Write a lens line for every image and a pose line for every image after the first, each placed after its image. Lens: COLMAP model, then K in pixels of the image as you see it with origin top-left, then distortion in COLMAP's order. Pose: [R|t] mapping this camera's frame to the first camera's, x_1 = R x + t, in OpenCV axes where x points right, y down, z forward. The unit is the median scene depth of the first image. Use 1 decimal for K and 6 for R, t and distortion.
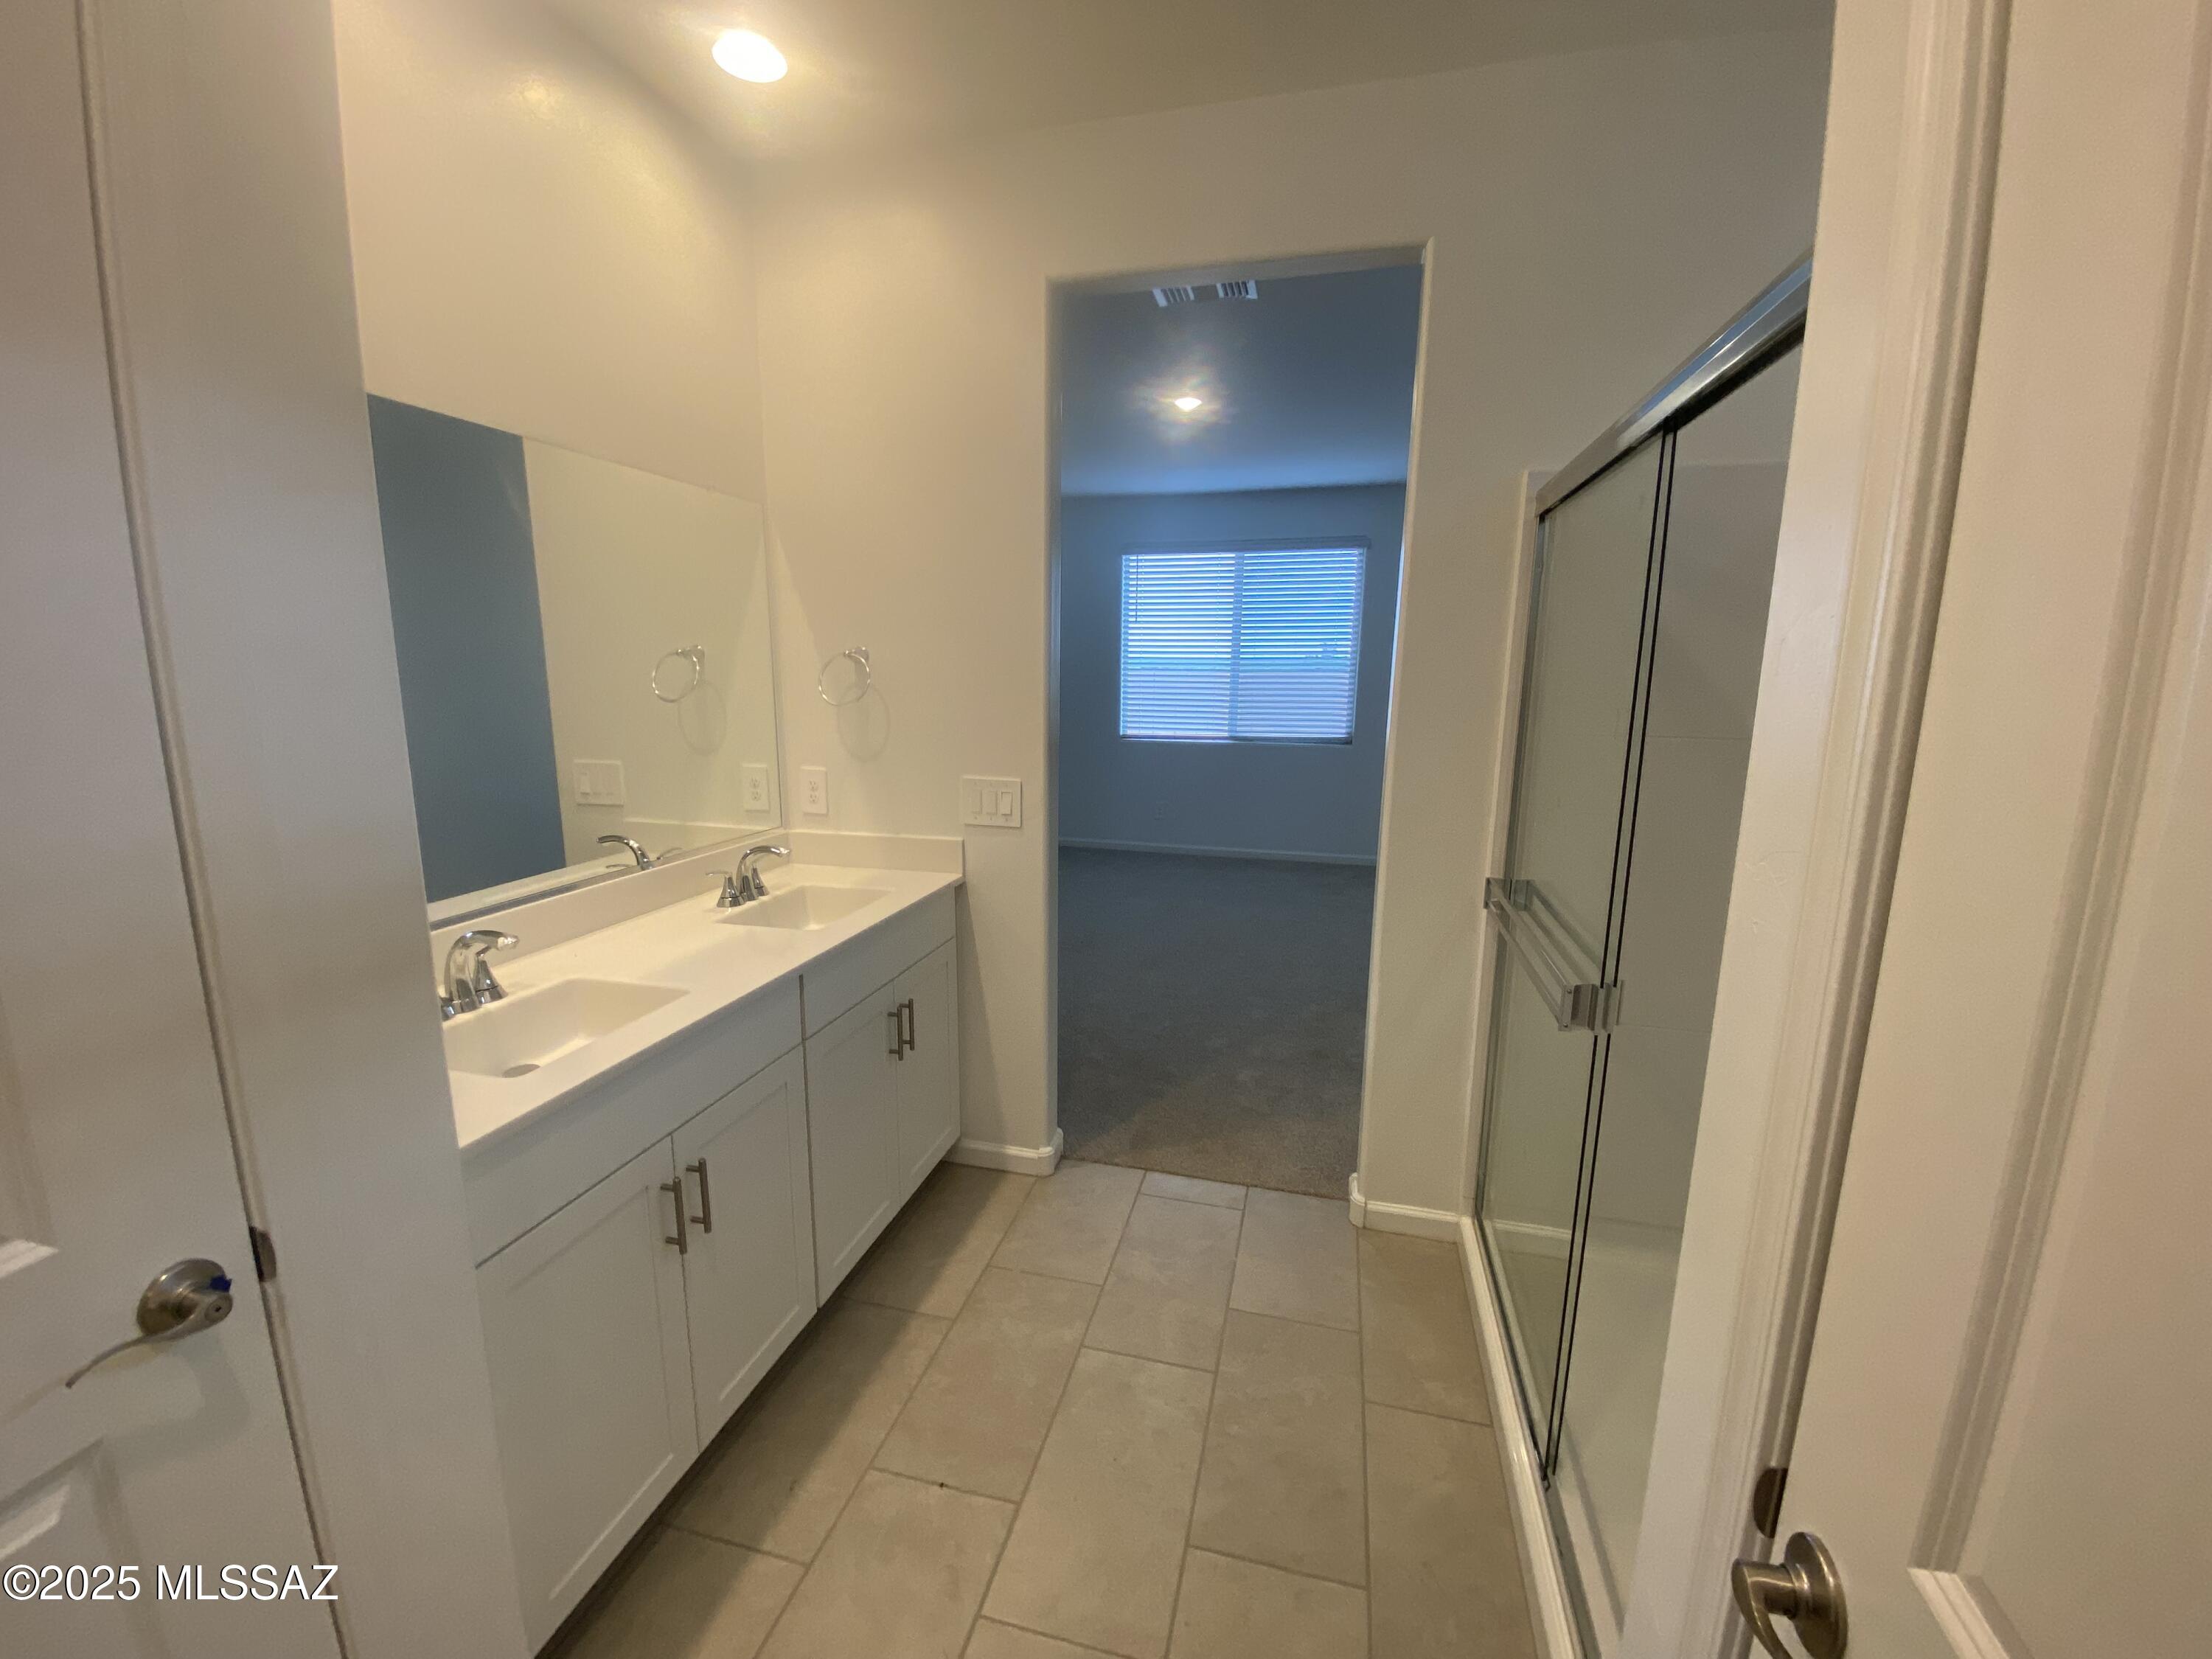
lens RADIAL K [[881.0, 0, 1106.0], [0, 881.0, 829.5], [0, 0, 1]] dist [-0.110147, 0.010191]
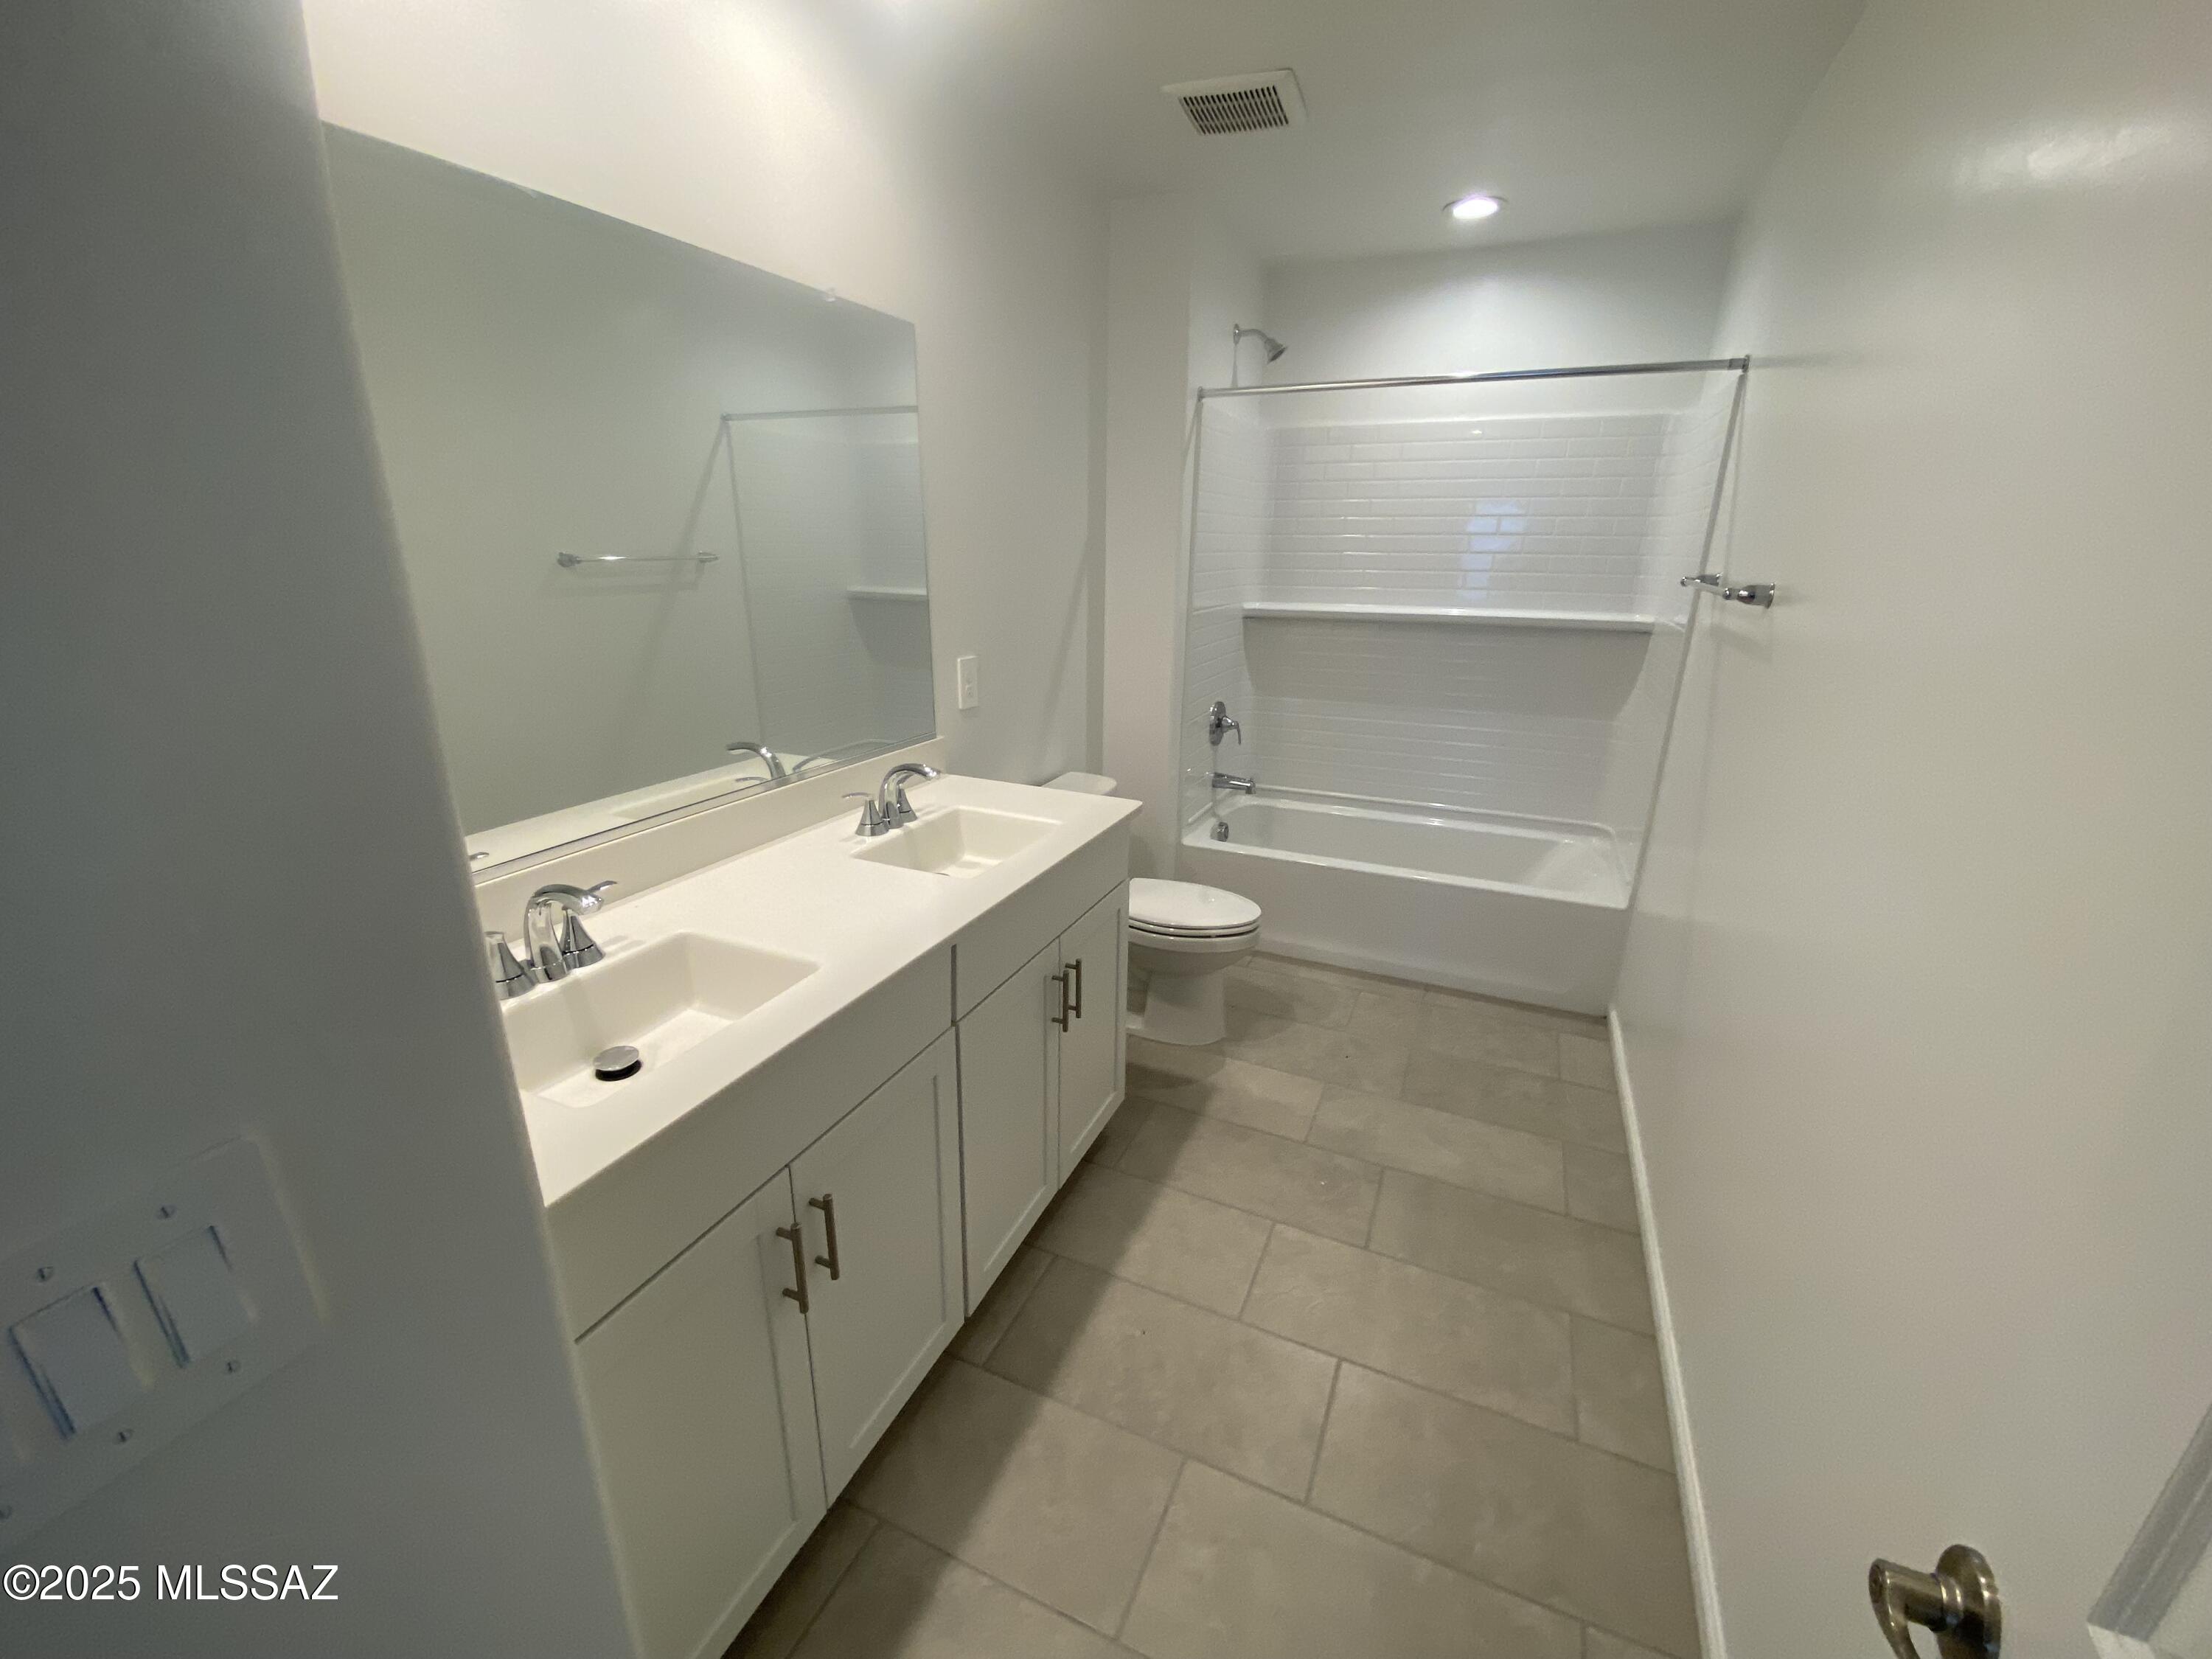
lens RADIAL K [[881.0, 0, 1106.0], [0, 881.0, 829.5], [0, 0, 1]] dist [-0.110147, 0.010191]
pose [[0.987014, 0.051375, -0.152200, -0.078038], [-0.032333, 0.991624, 0.125043, -0.034805], [0.157349, -0.118498, 0.980408, 0.198255]]
